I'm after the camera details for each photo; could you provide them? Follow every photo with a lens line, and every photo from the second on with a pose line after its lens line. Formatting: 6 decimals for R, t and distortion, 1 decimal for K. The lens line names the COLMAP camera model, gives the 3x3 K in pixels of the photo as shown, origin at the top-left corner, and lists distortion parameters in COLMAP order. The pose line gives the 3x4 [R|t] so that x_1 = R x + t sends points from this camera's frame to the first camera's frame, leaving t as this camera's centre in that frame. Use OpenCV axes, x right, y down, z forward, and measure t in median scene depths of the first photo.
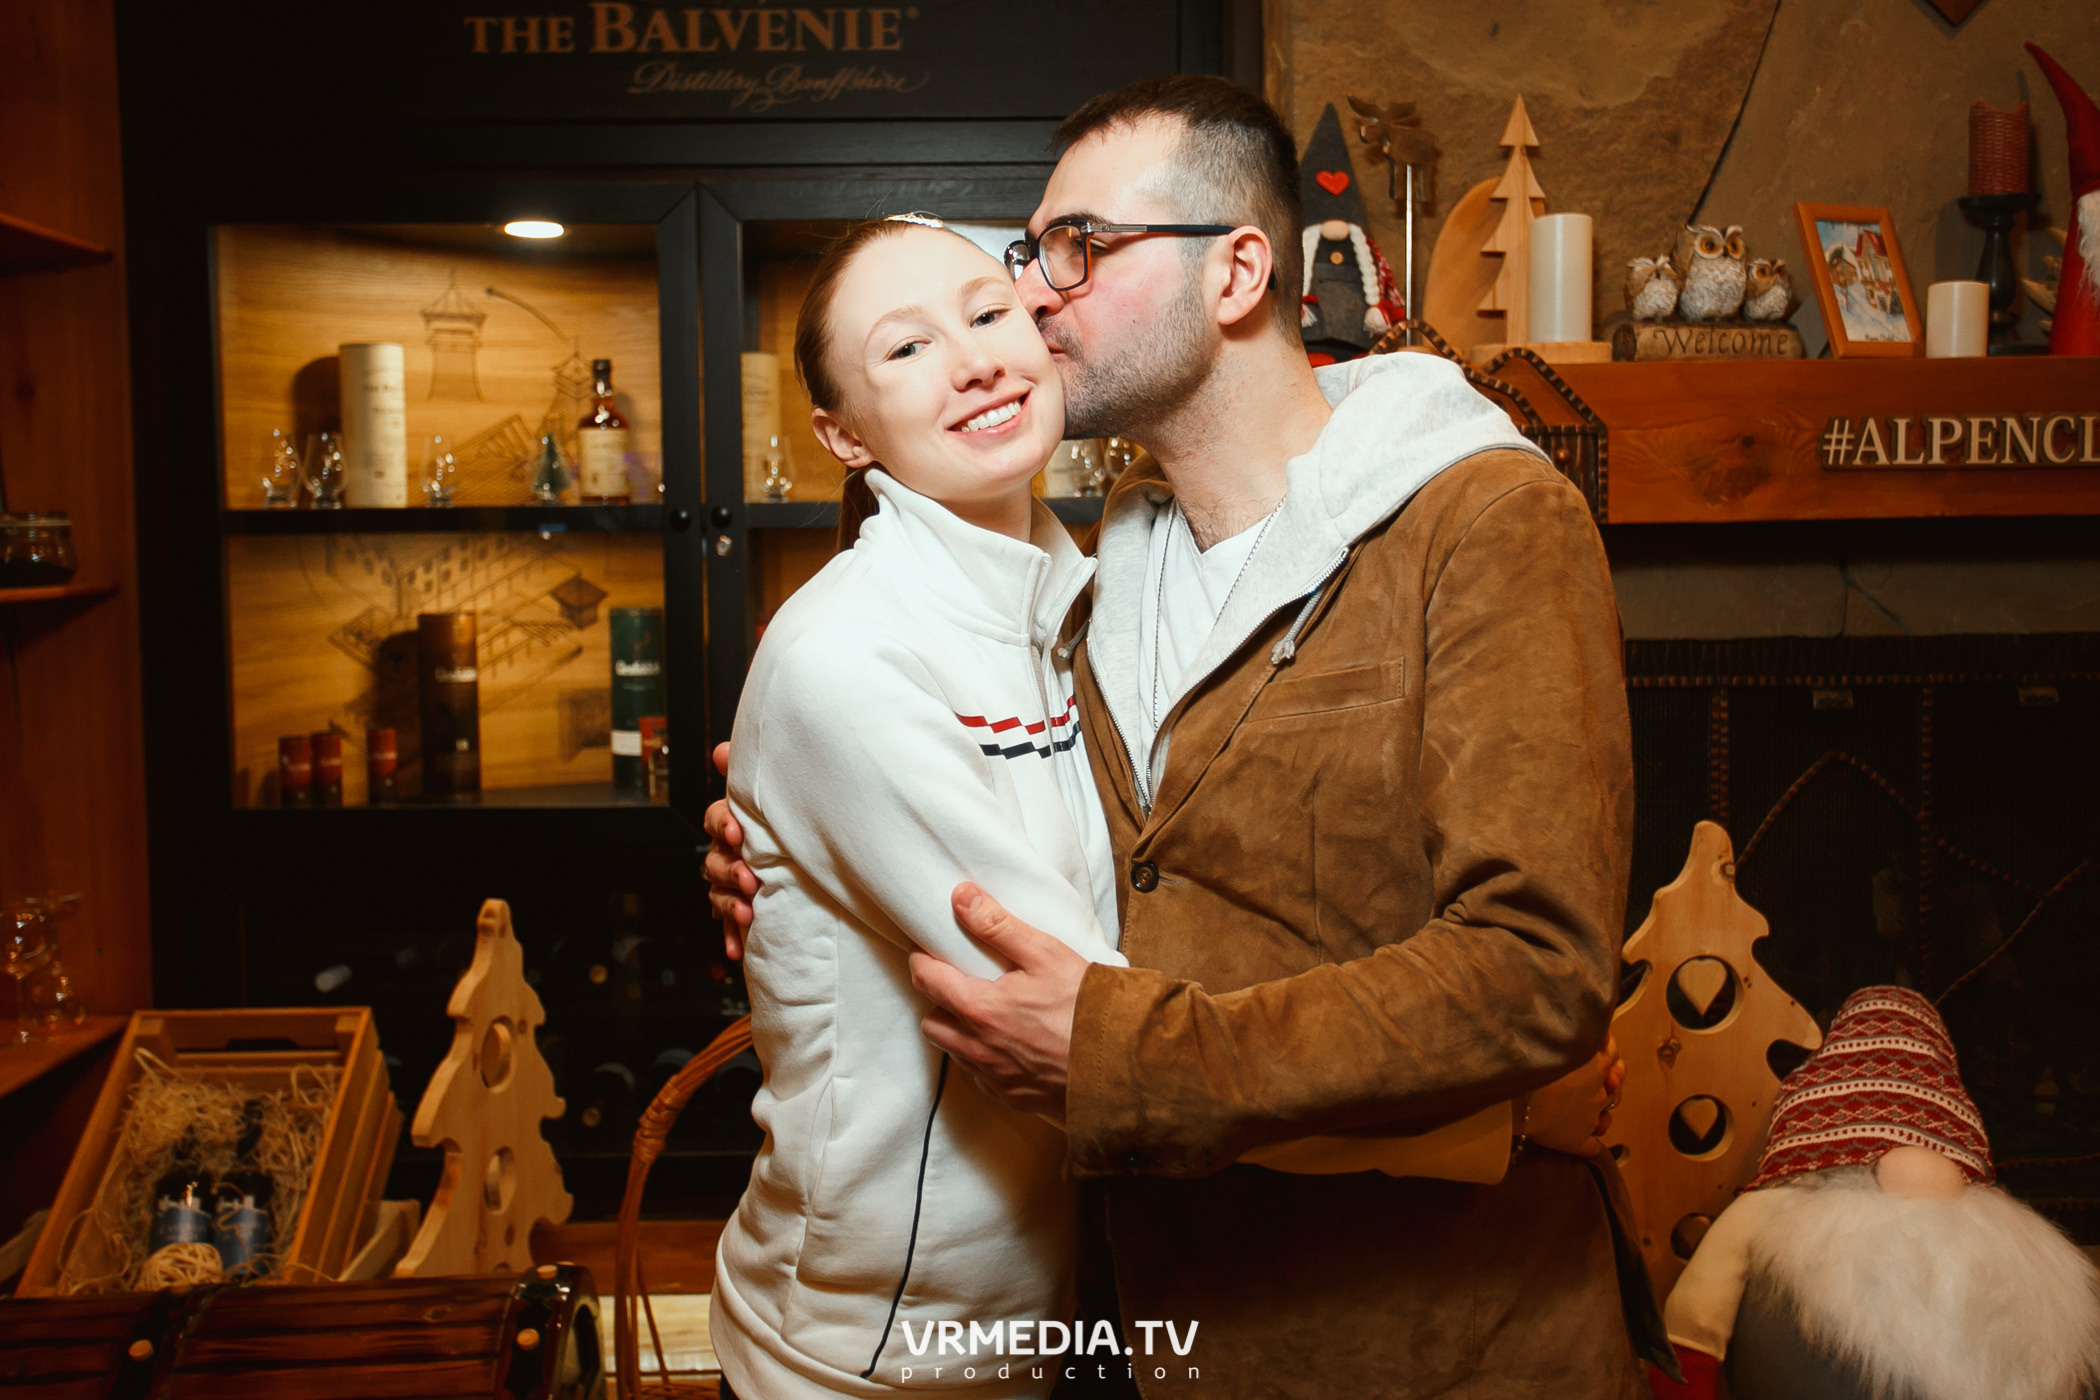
lens RADIAL K [[1967.1, 0, 1047.5], [0, 1967.1, 659.2], [0, 0, 1]] dist [-0.027117, 0.101550]
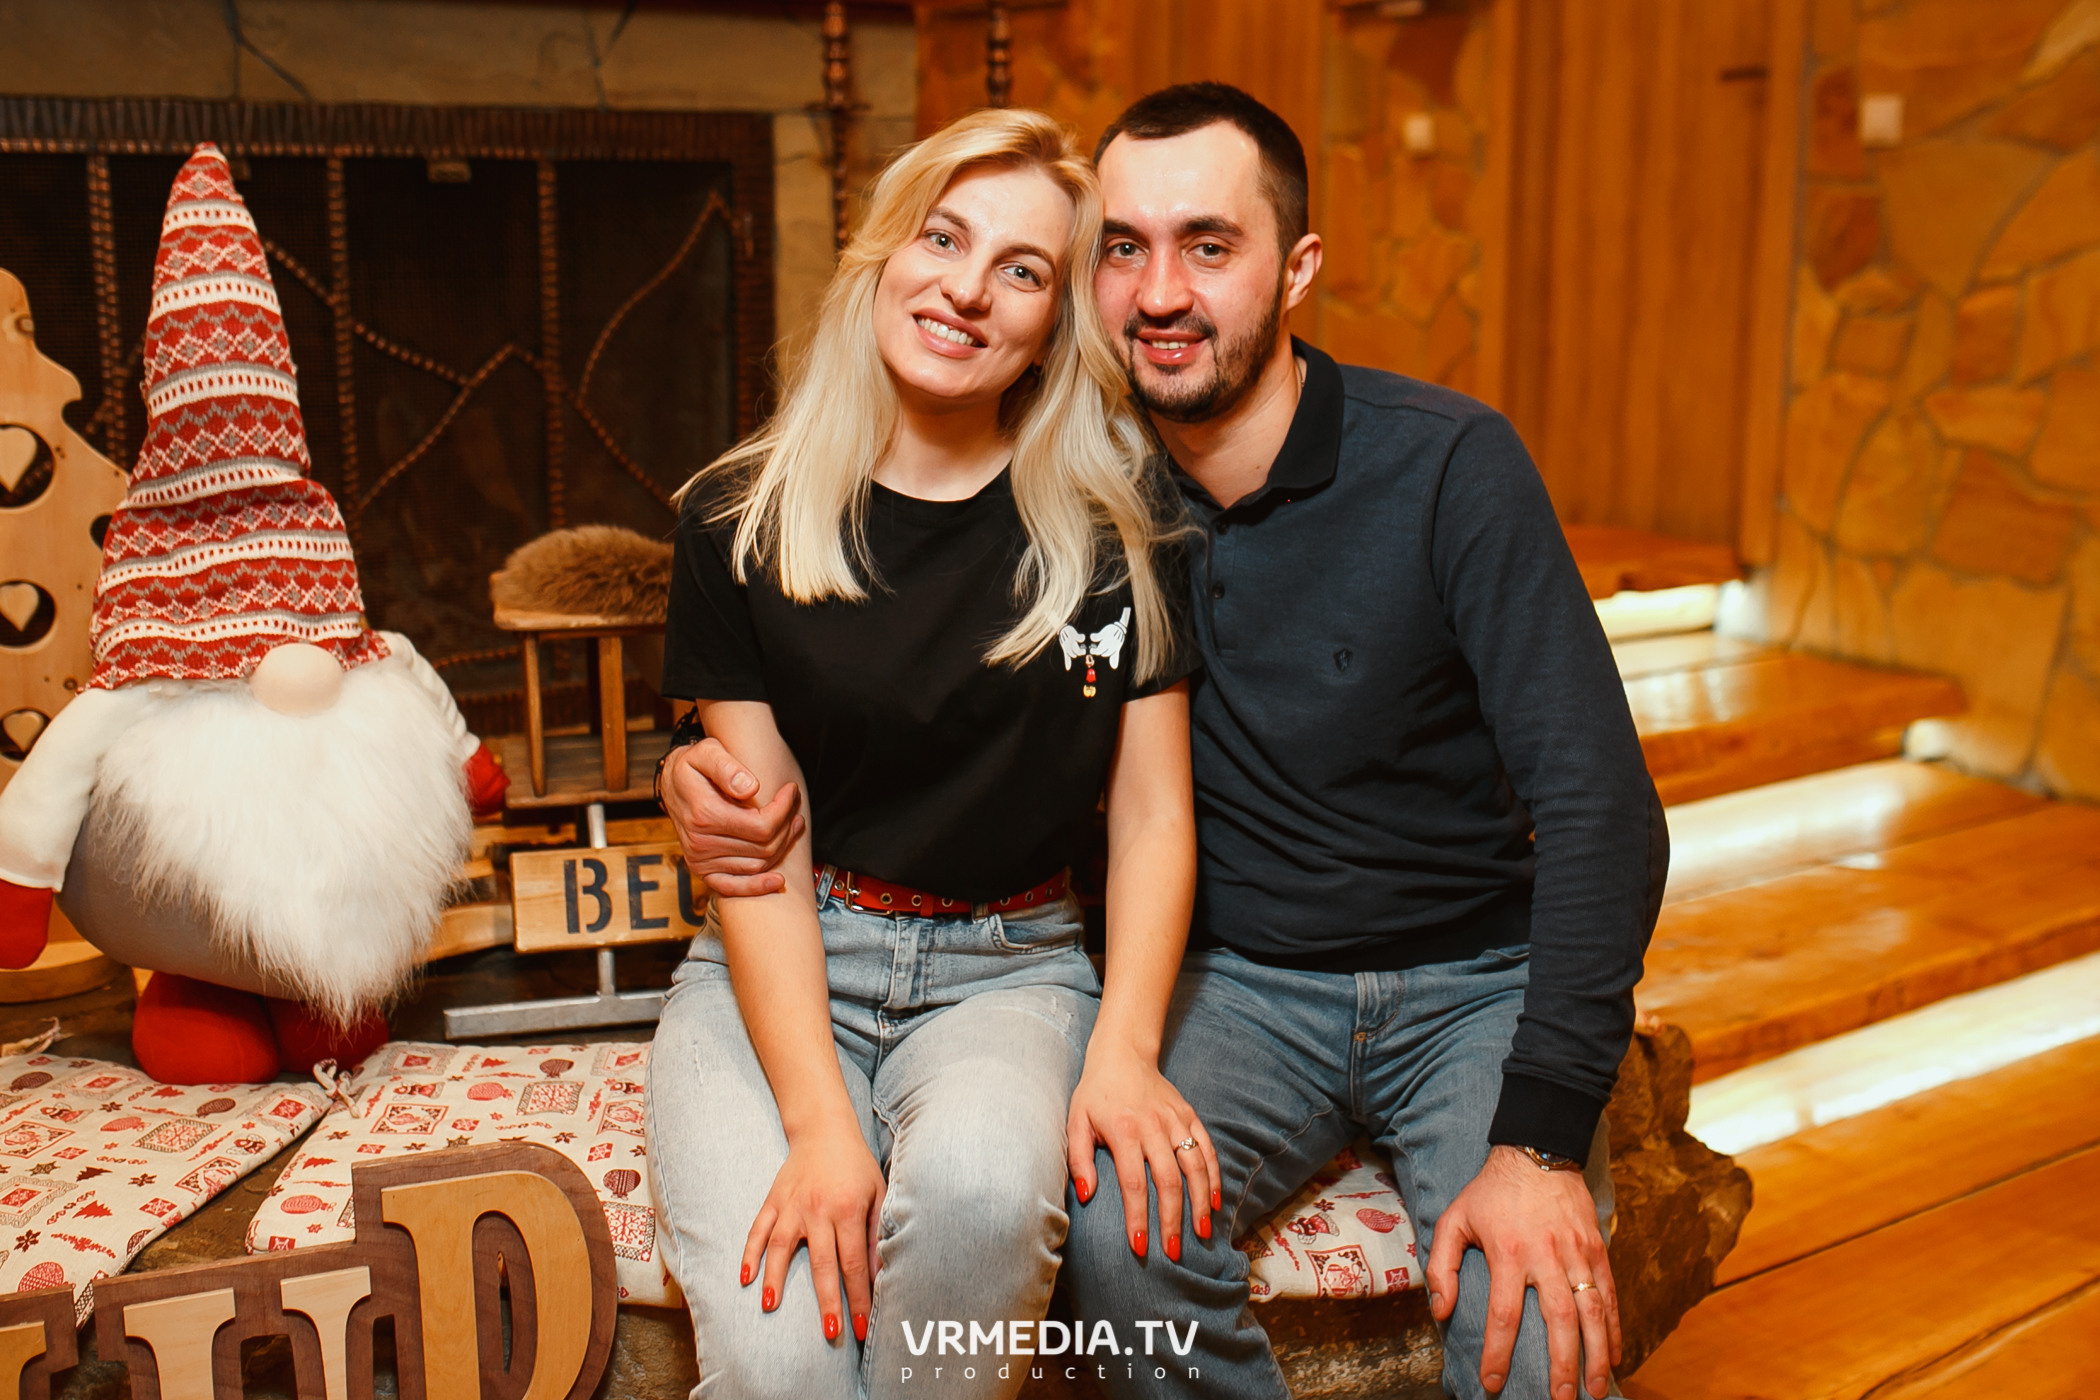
lens RADIAL K [[2216.6, 0, 1036.1], [0, 2216.6, 659.2], [0, 0, 1]] dist [-0.040283, 0.023561]
pose [[0.850575, -0.089680, 0.518150, 0.173614], [0.012274, 0.988468, 0.150932, 0.097747], [-0.525710, -0.122019, 0.841867, -0.086686]]
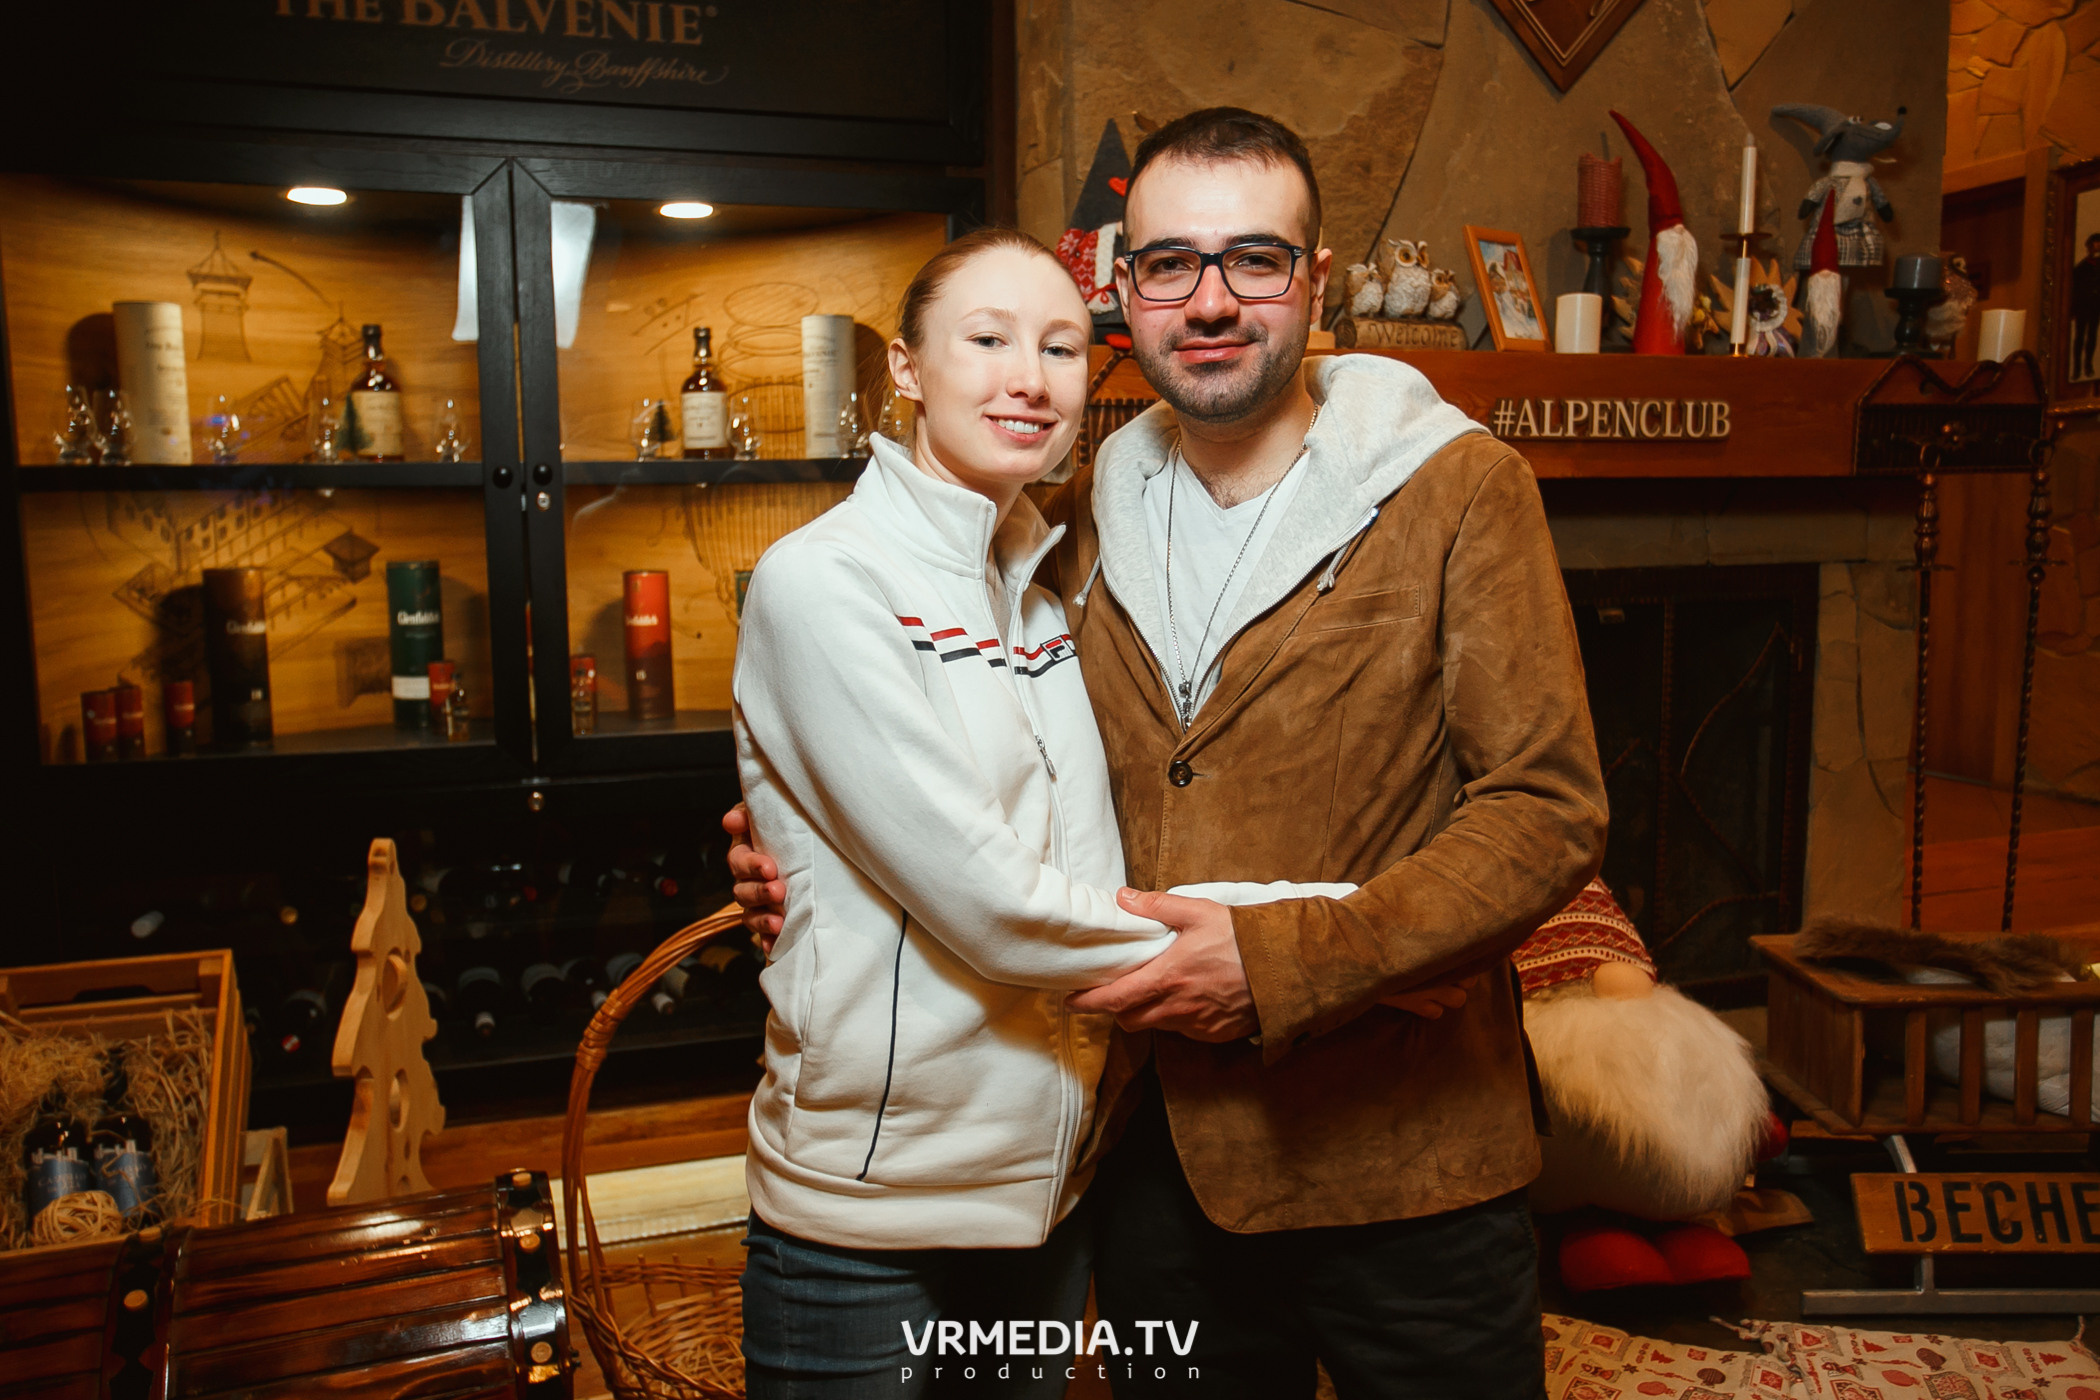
lens RADIAL K [[1641.4, 0, 1036.2], [0, 1641.4, 701.5], [0, 0, 1]] dist [-0.046277, 0.070749]
pose [[0.957908, -0.035092, 0.284922, -0.182162], [0.017848, 0.997860, 0.062896, 0.000234], [-0.286519, -0.055164, 0.956485, 0.064651]]
